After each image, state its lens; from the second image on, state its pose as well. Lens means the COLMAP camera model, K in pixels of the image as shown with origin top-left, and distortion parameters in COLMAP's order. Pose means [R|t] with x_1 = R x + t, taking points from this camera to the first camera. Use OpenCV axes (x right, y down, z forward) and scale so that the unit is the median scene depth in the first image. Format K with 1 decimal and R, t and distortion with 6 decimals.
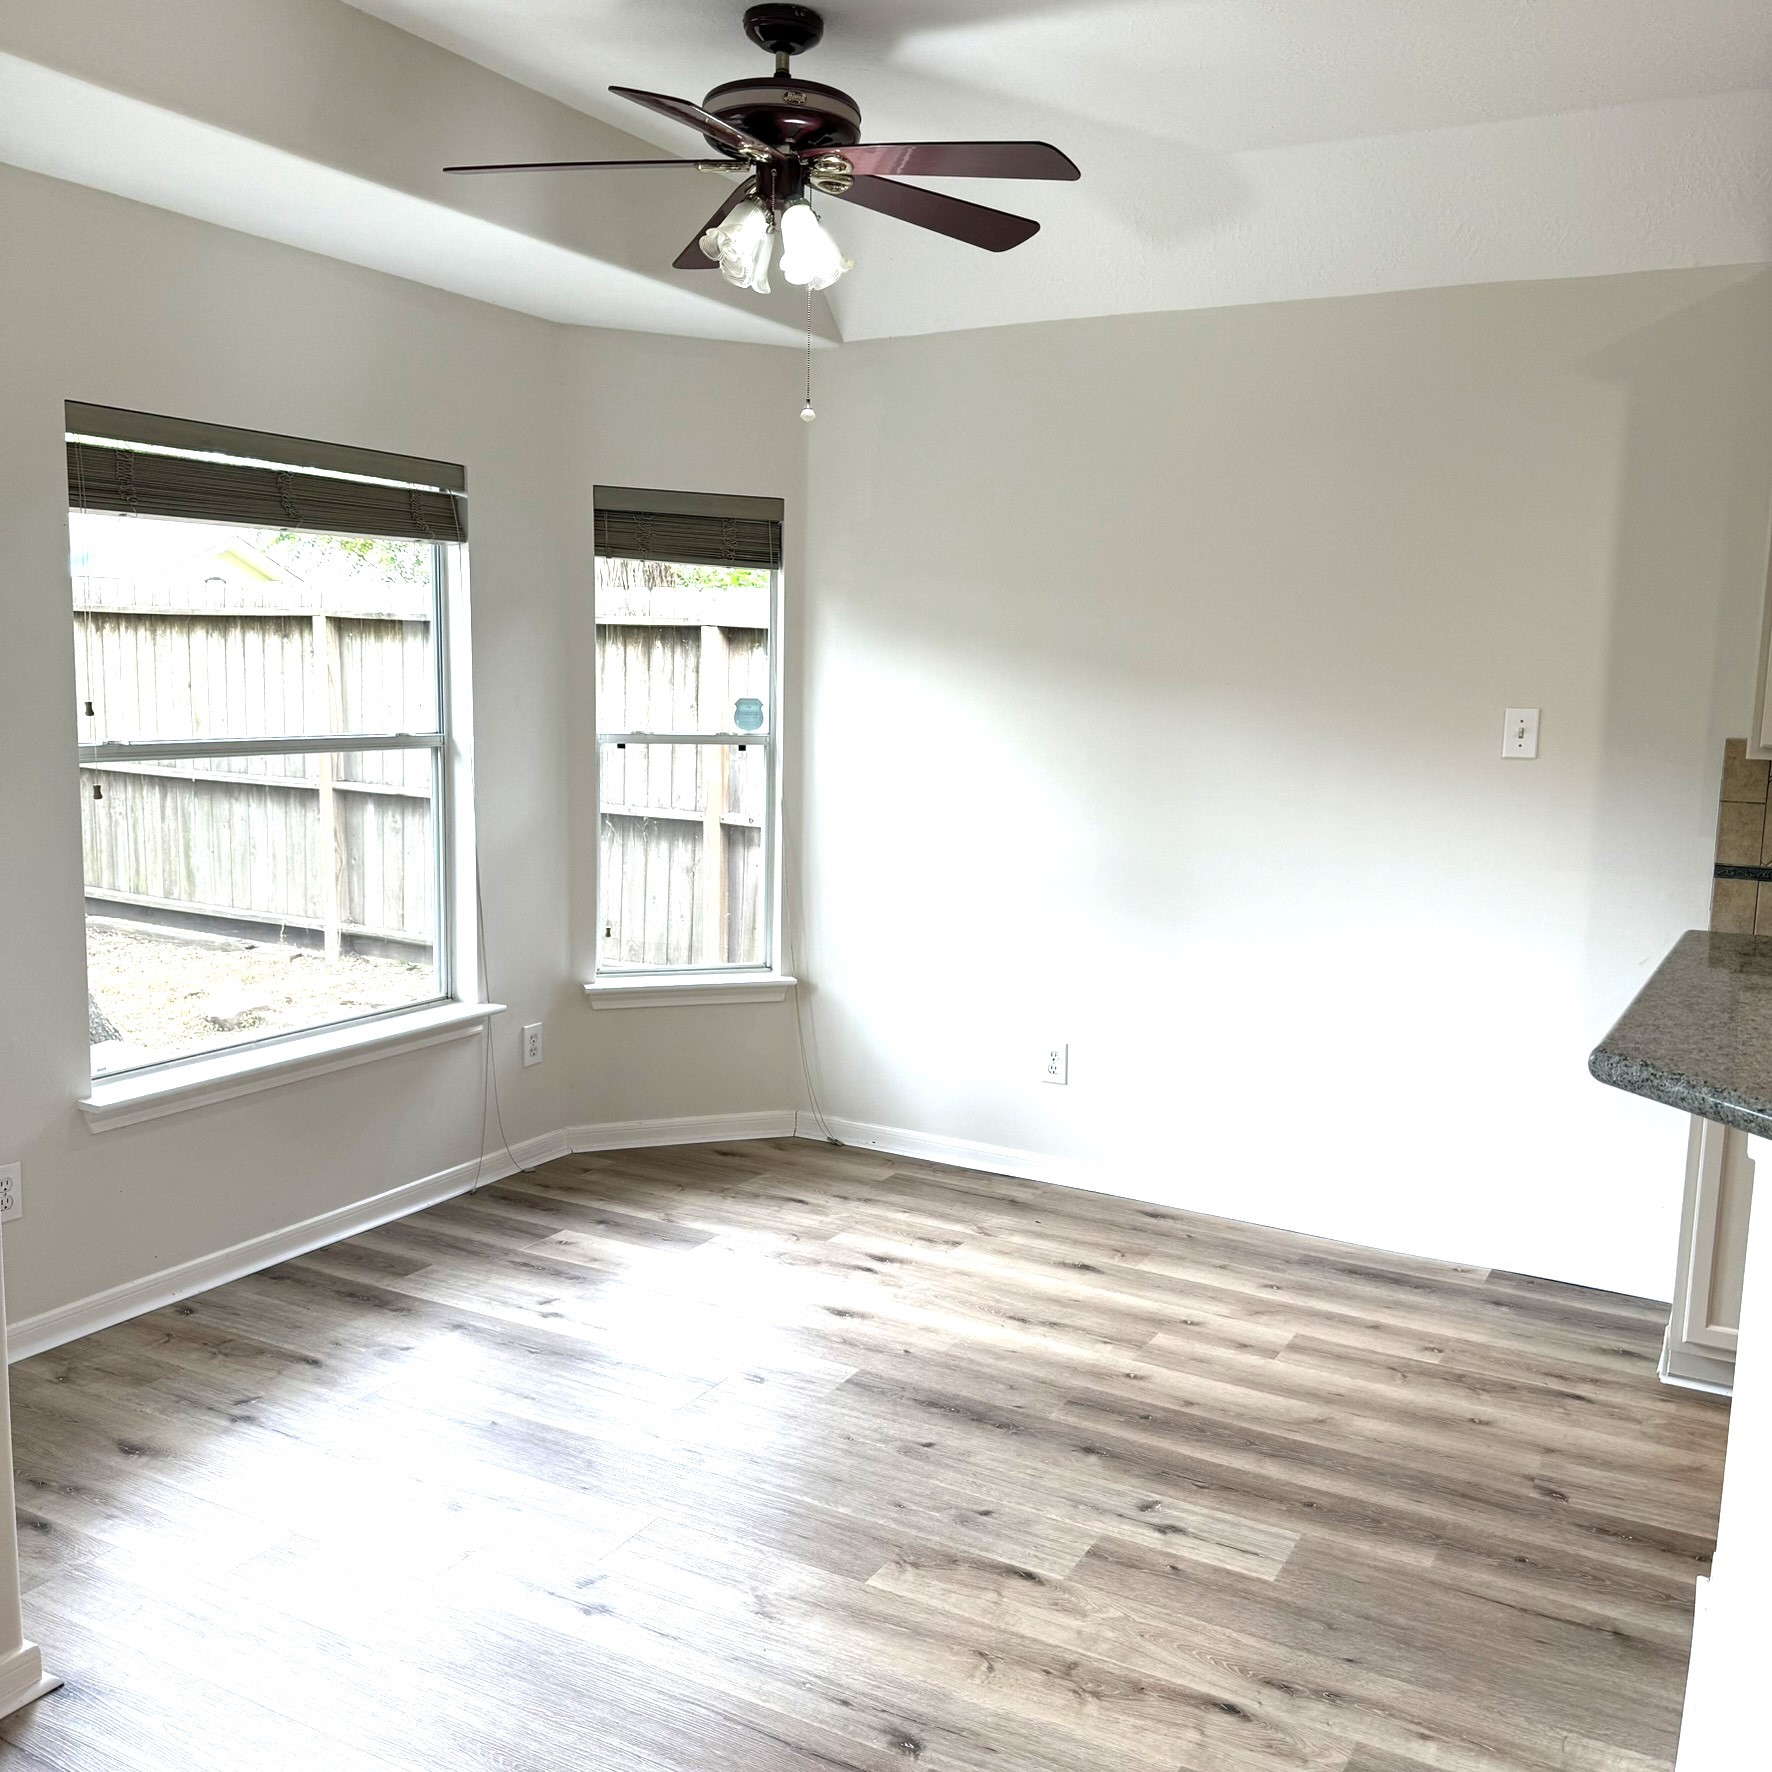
lens RADIAL K [[1684.3, 0, 886.0], [0, 1684.3, 886.0], [0, 0, 1]] dist [0.016721, -0.001873]
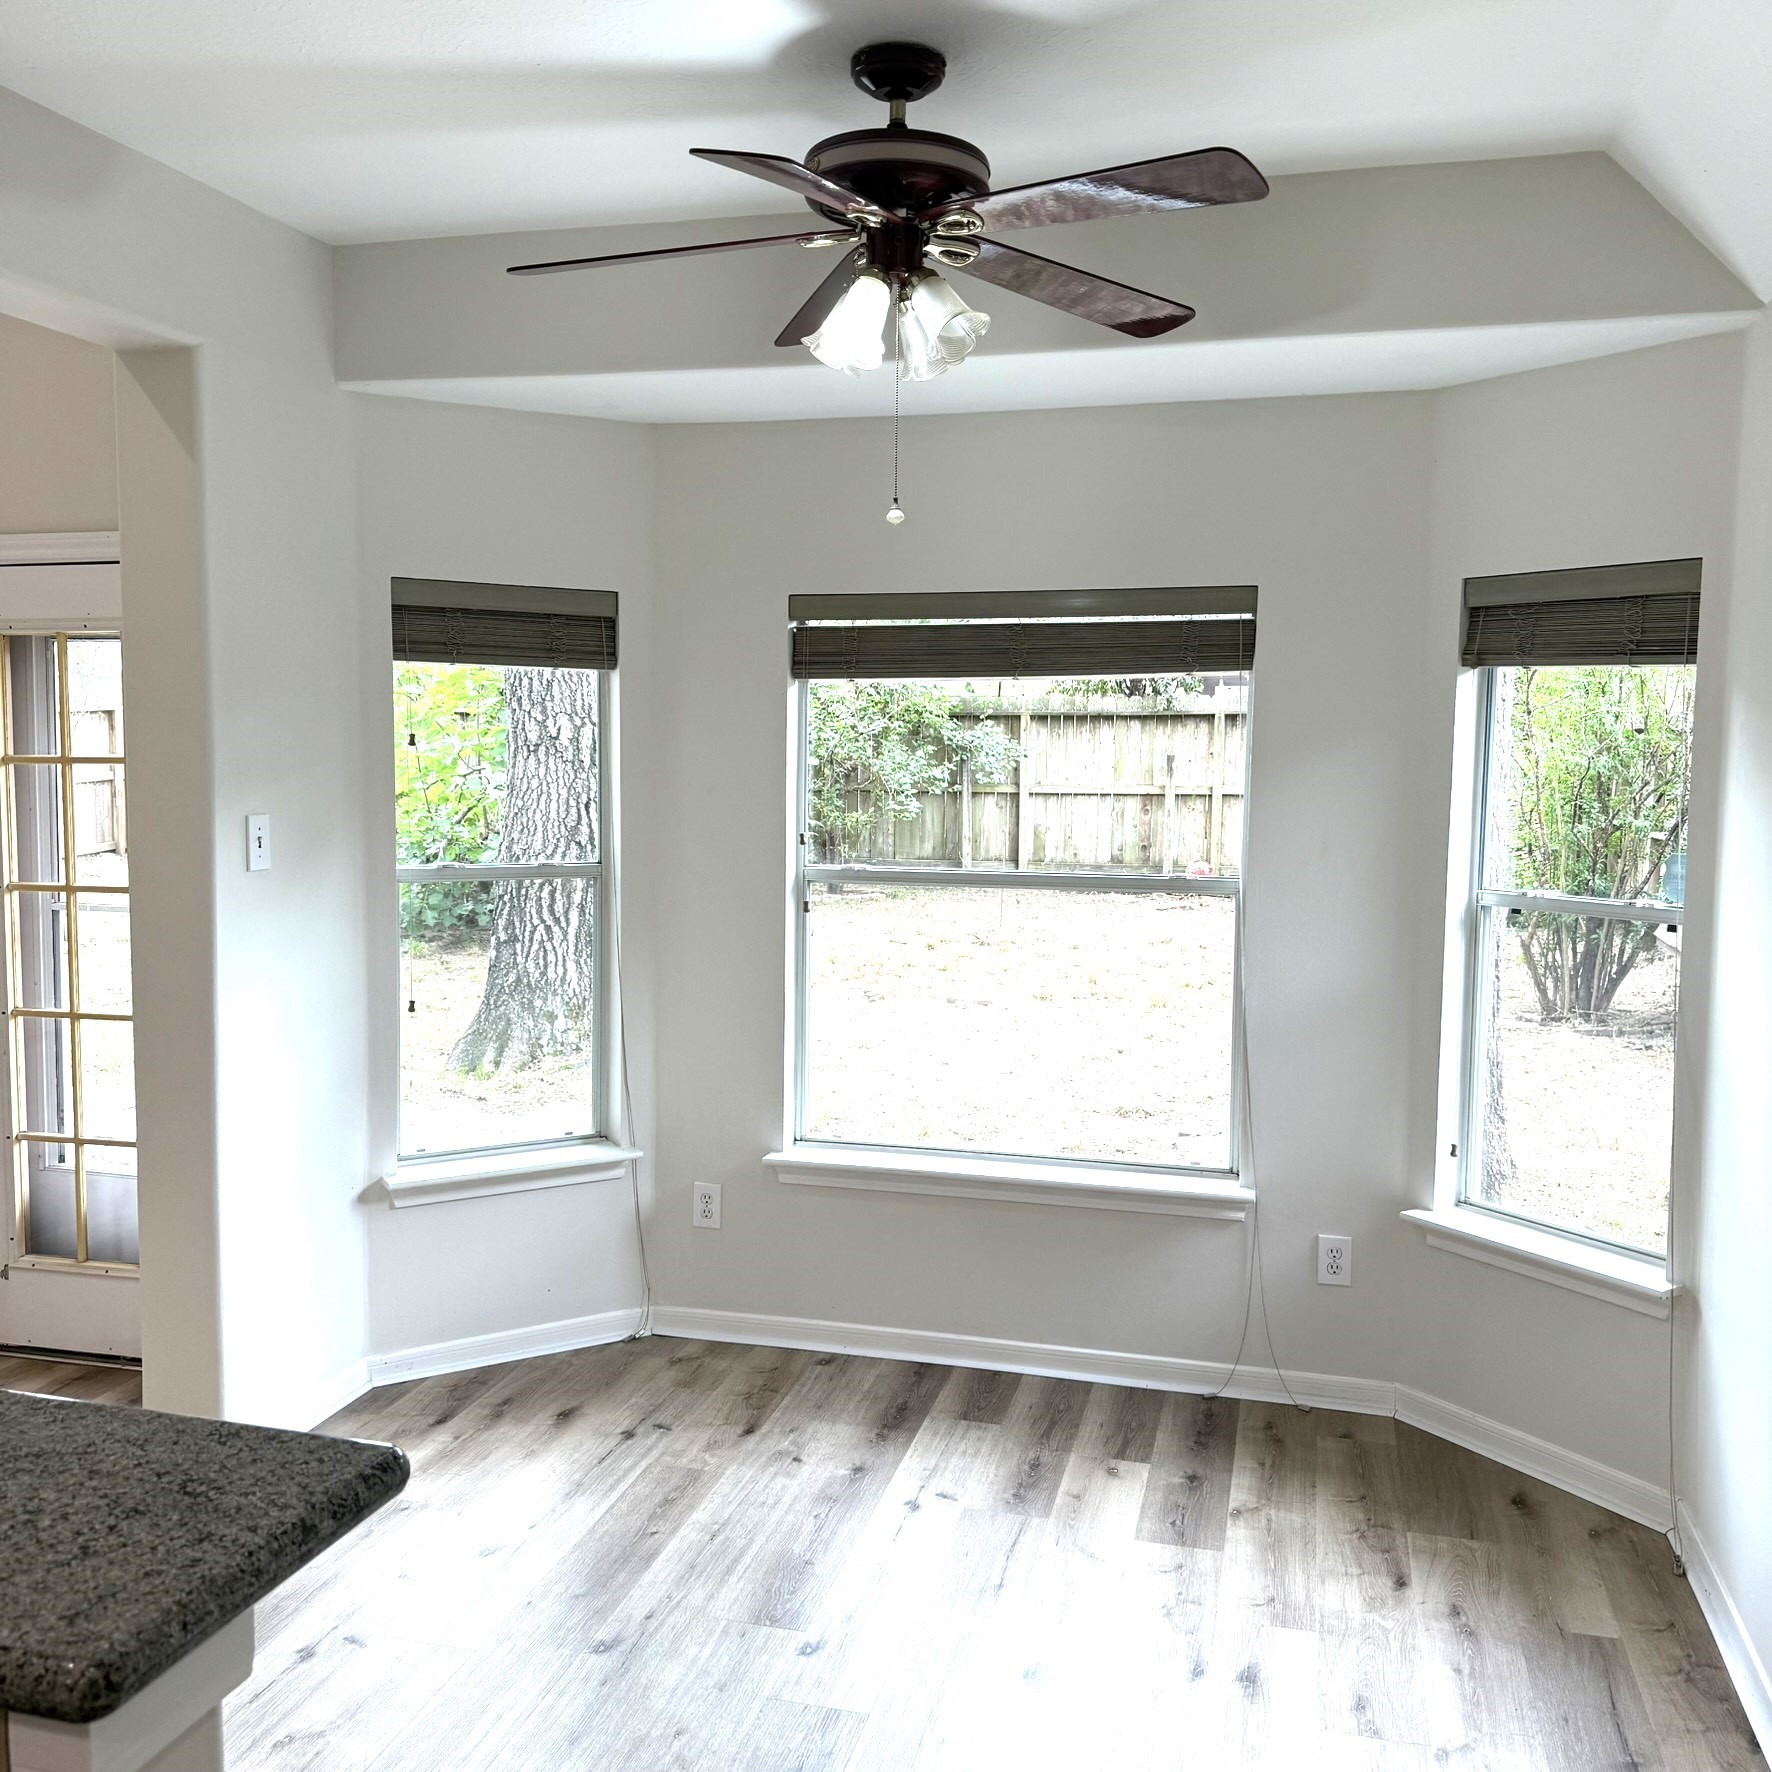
lens RADIAL K [[1608.8, 0, 886.0], [0, 1608.8, 886.0], [0, 0, 1]] dist [0.179818, -0.292580]
pose [[0.241689, 0.055117, -0.968787, 0.568525], [-0.131292, 0.991062, 0.023630, -0.087962], [0.961431, 0.121483, 0.246766, 0.635523]]
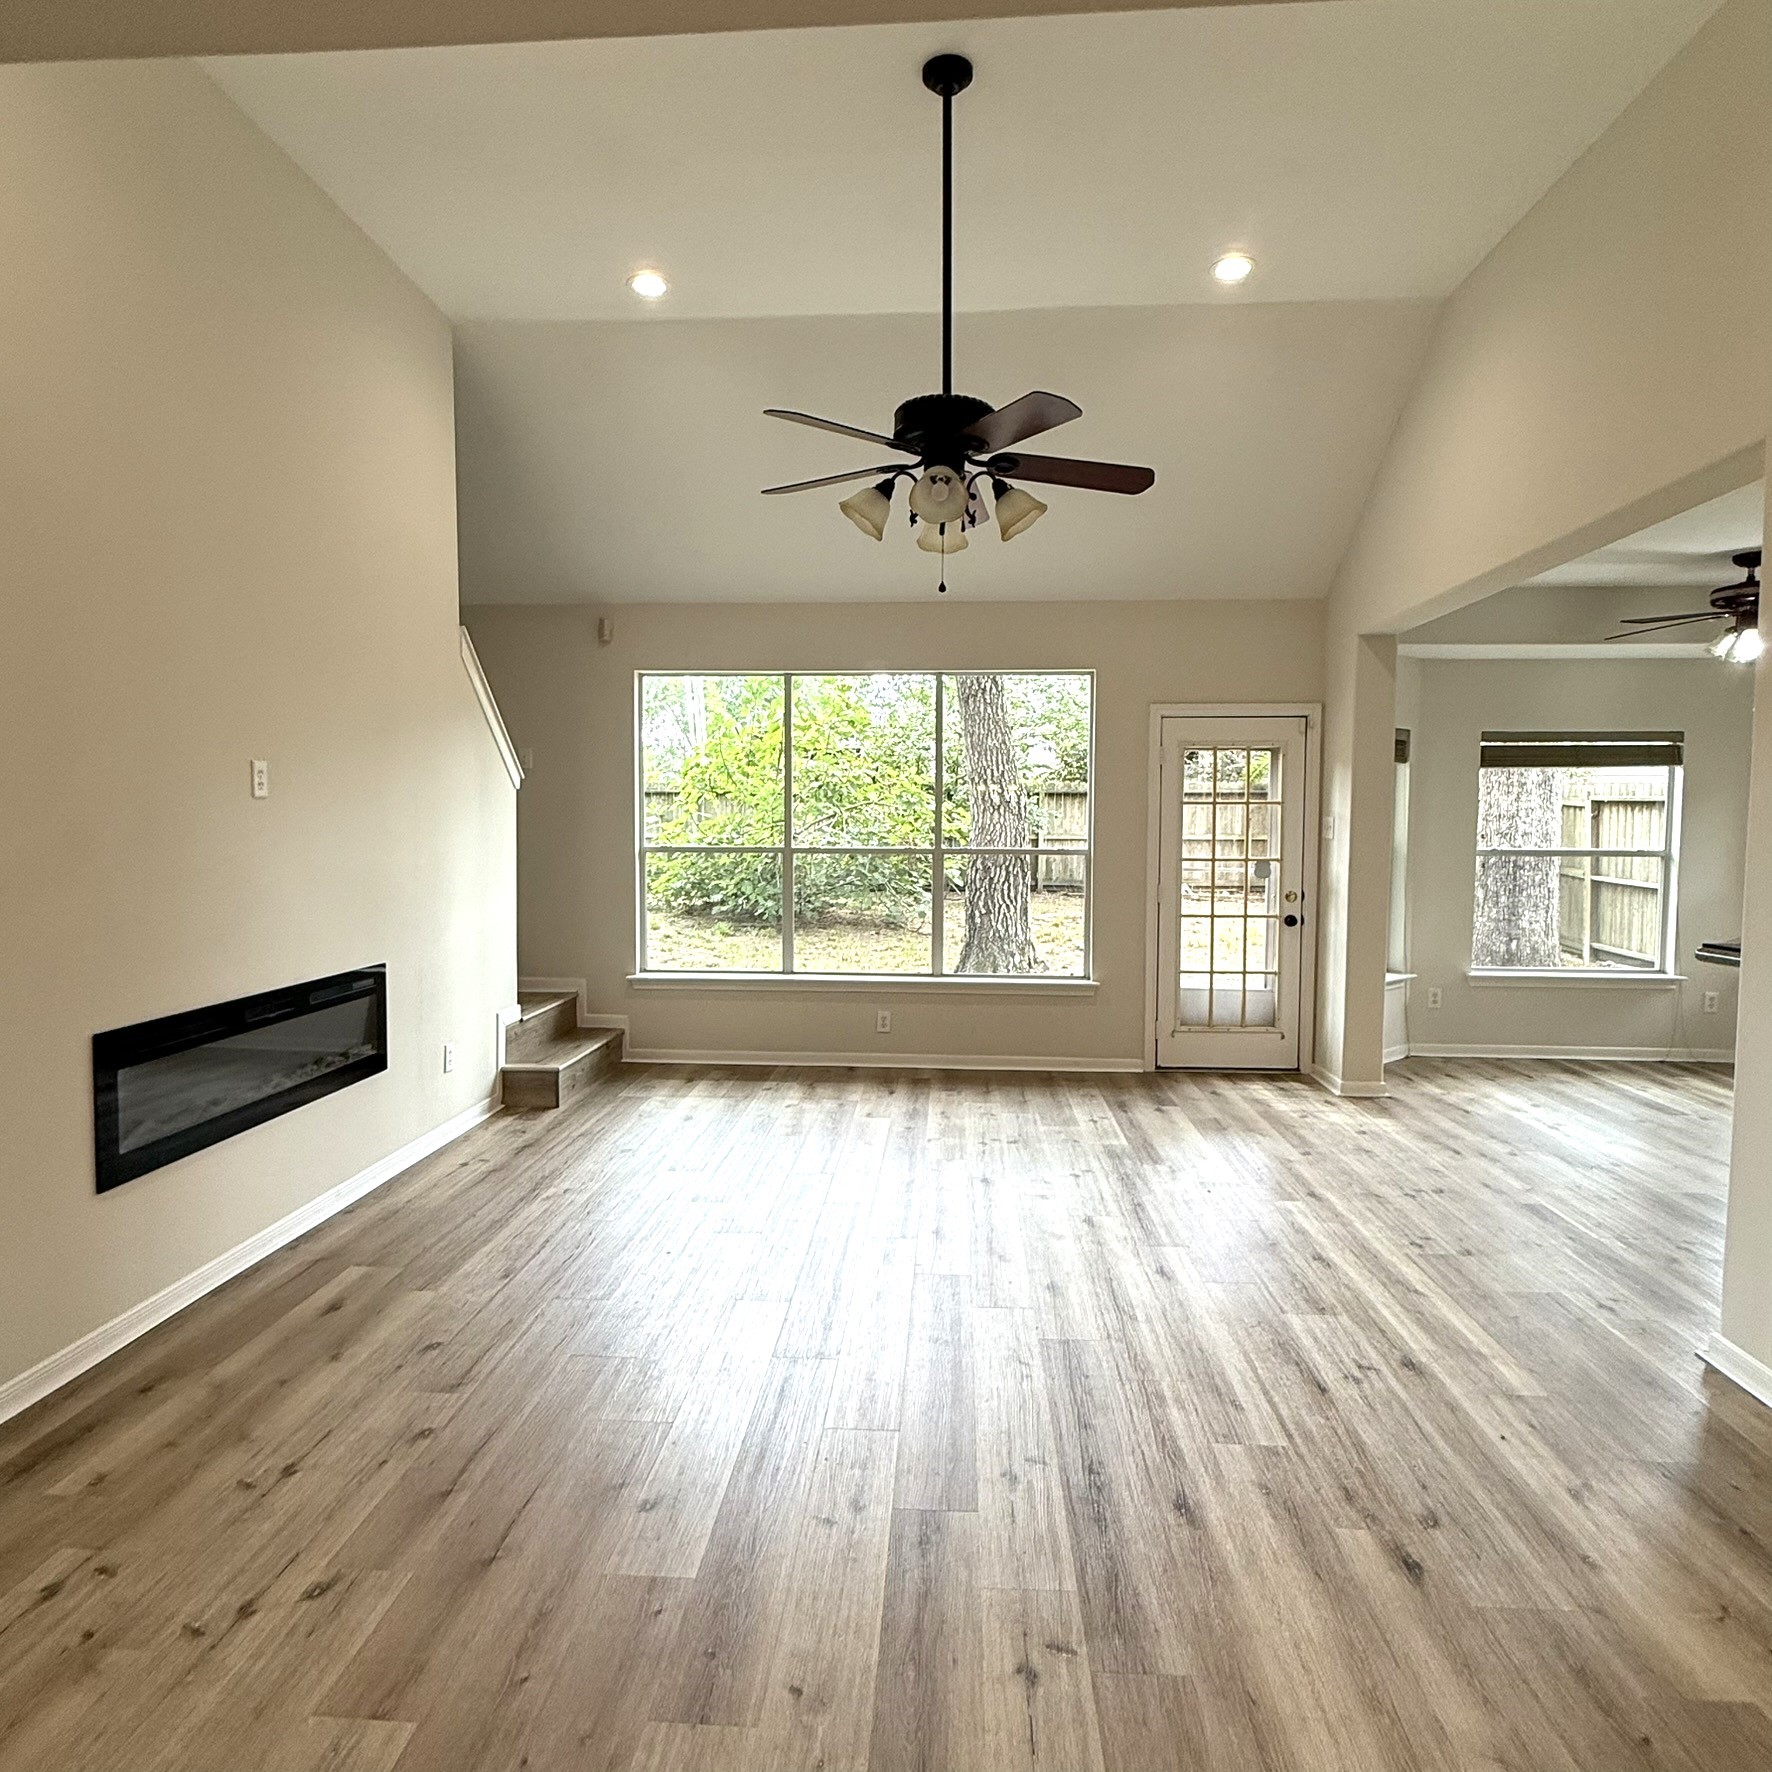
lens RADIAL K [[1088.4, 0, 886.0], [0, 1088.4, 886.0], [0, 0, 1]] dist [-0.000822, -0.000264]
pose [[0.416525, 0.025577, -0.908764, 0.648349], [-0.113346, 0.993266, -0.023997, 0.111841], [0.902031, 0.113000, 0.416619, -0.545652]]
